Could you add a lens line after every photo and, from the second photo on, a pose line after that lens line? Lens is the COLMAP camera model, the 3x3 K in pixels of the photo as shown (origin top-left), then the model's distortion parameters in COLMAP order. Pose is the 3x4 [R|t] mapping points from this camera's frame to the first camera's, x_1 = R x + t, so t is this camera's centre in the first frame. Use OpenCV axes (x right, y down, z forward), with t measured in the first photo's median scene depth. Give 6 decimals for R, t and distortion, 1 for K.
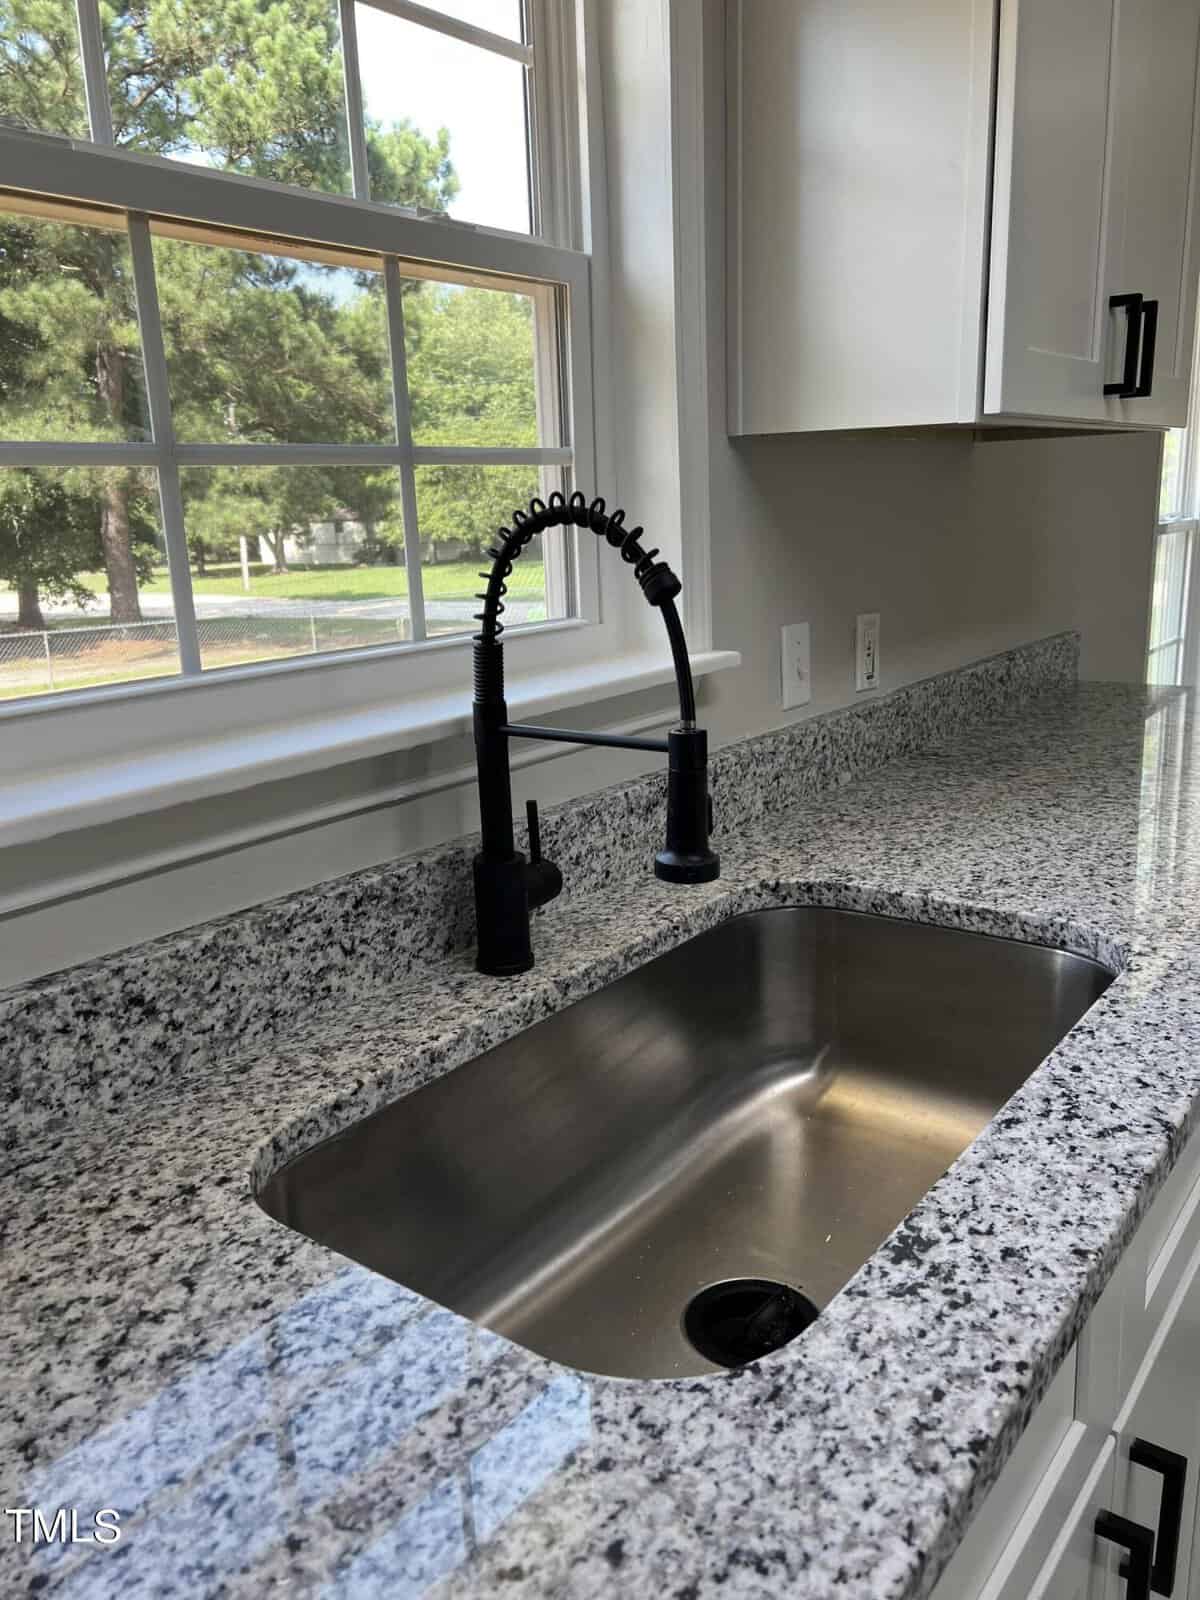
lens RADIAL K [[1212.3, 0, 596.3], [0, 1212.3, 800.1], [0, 0, 1]] dist [0.025949, -0.022368]
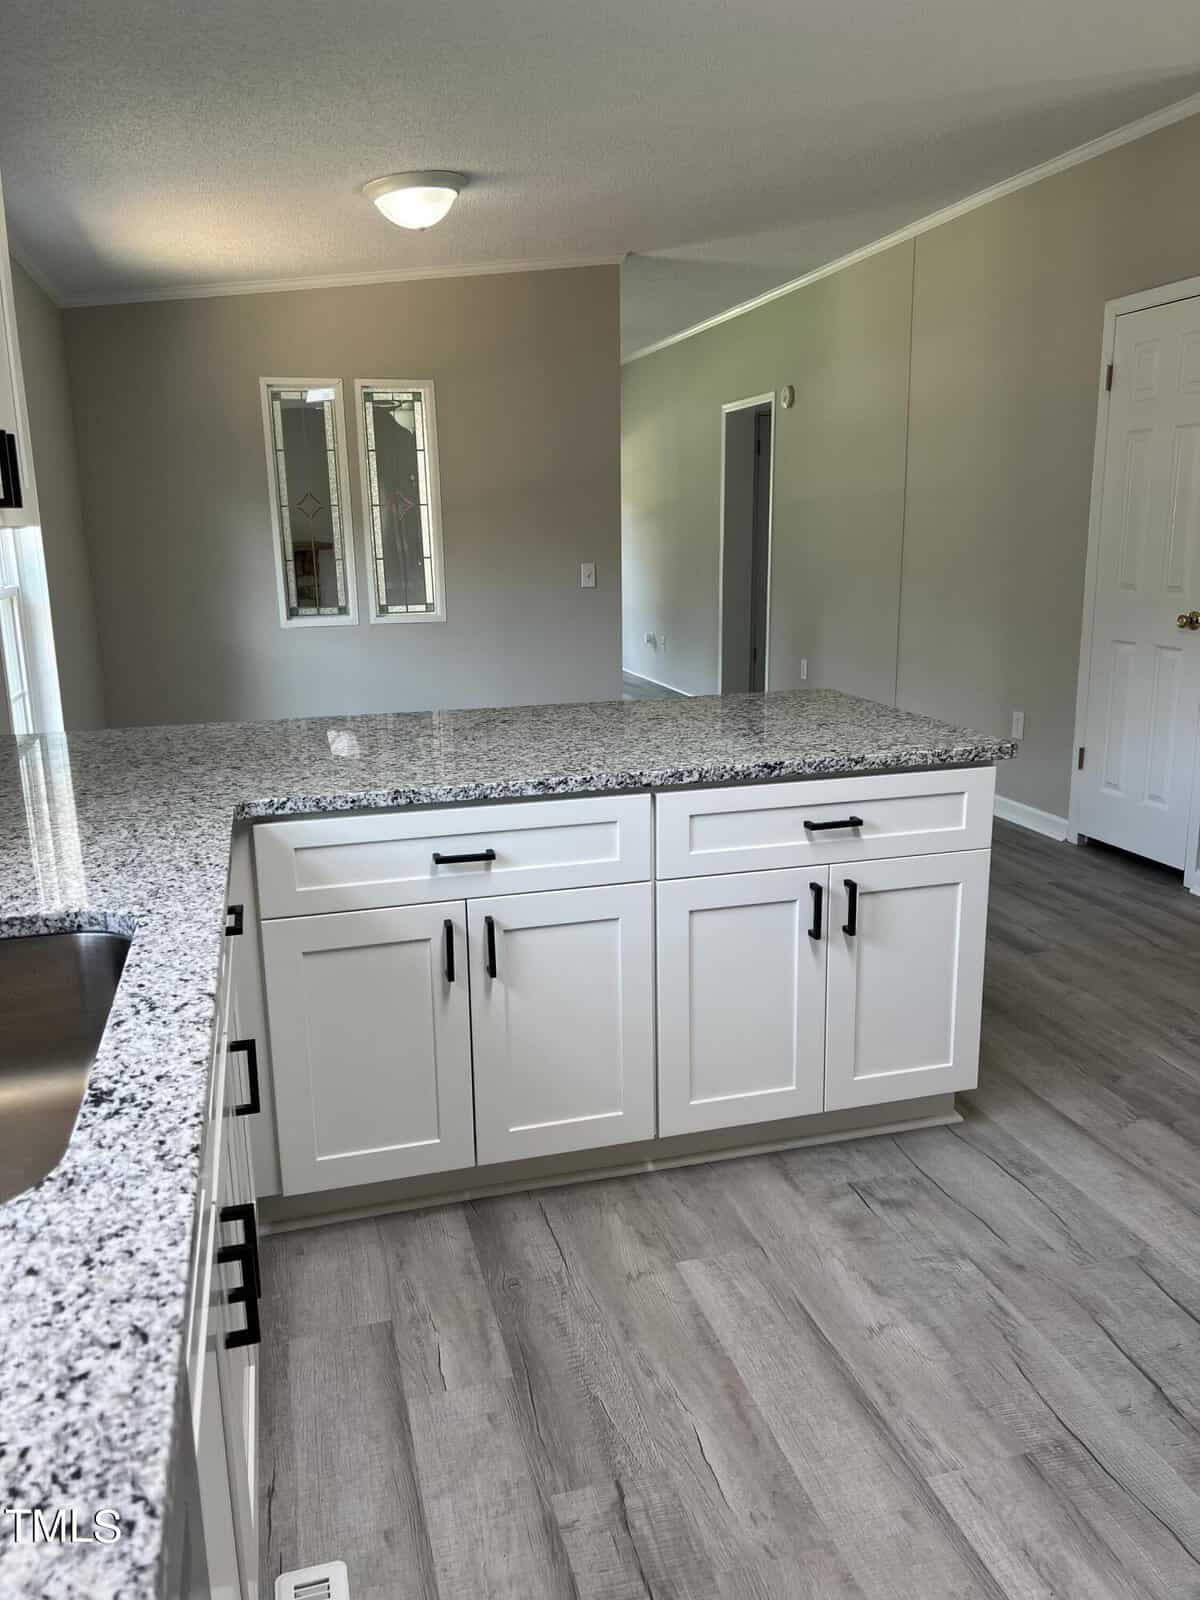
lens RADIAL K [[1212.3, 0, 606.4], [0, 1212.3, 808.2], [0, 0, 1]] dist [0.025949, -0.022368]
pose [[0.598760, -0.156121, 0.785565, -0.519325], [0.181924, 0.981692, 0.056436, 0.033214], [-0.779994, 0.109121, 0.616200, -0.504402]]
